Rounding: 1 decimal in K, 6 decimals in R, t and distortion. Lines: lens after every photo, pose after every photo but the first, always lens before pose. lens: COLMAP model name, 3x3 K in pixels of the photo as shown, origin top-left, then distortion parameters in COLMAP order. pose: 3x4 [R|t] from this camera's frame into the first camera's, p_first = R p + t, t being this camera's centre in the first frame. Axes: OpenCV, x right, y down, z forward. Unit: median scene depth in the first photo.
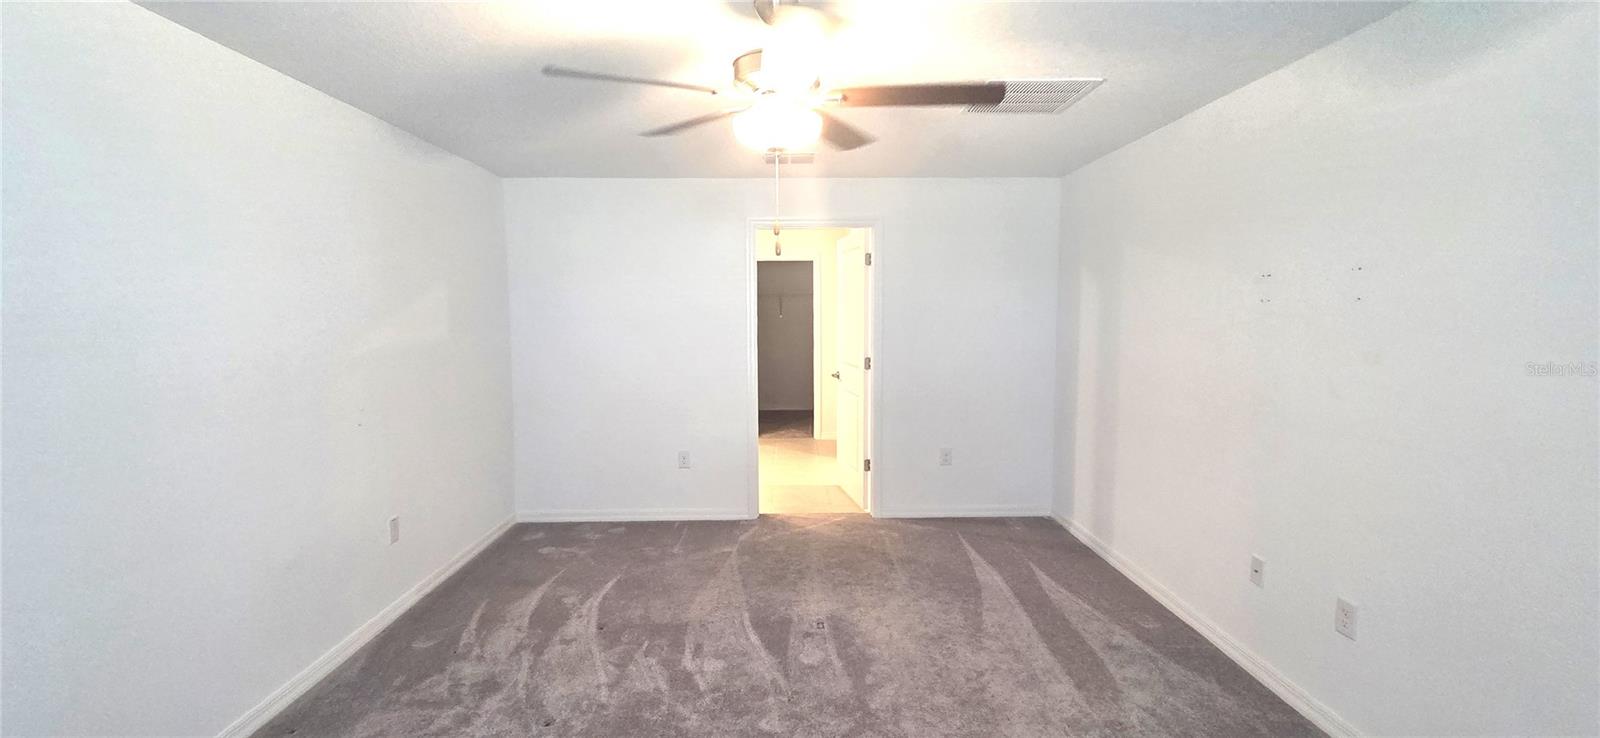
lens RADIAL K [[683.0, 0, 804.3], [0, 683.0, 358.1], [0, 0, 1]] dist [0.003732, 0.000001]
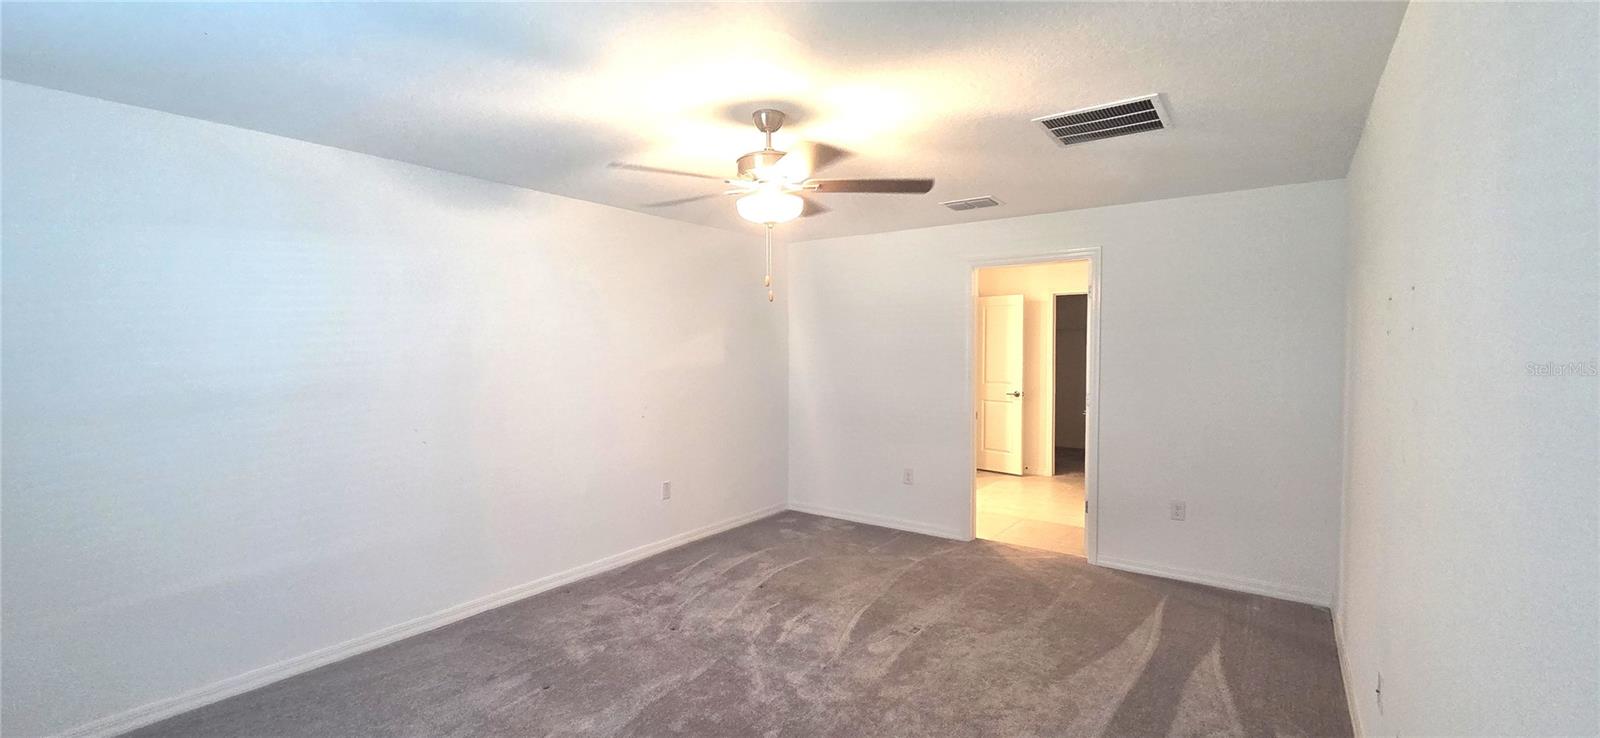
lens RADIAL K [[683.0, 0, 816.9], [0, 683.0, 368.1], [0, 0, 1]] dist [0.003732, 0.000001]
pose [[0.792256, 0.024458, -0.609699, 0.538093], [-0.046477, 0.998712, -0.020330, 0.000109], [0.608416, 0.044443, 0.792373, 0.012636]]
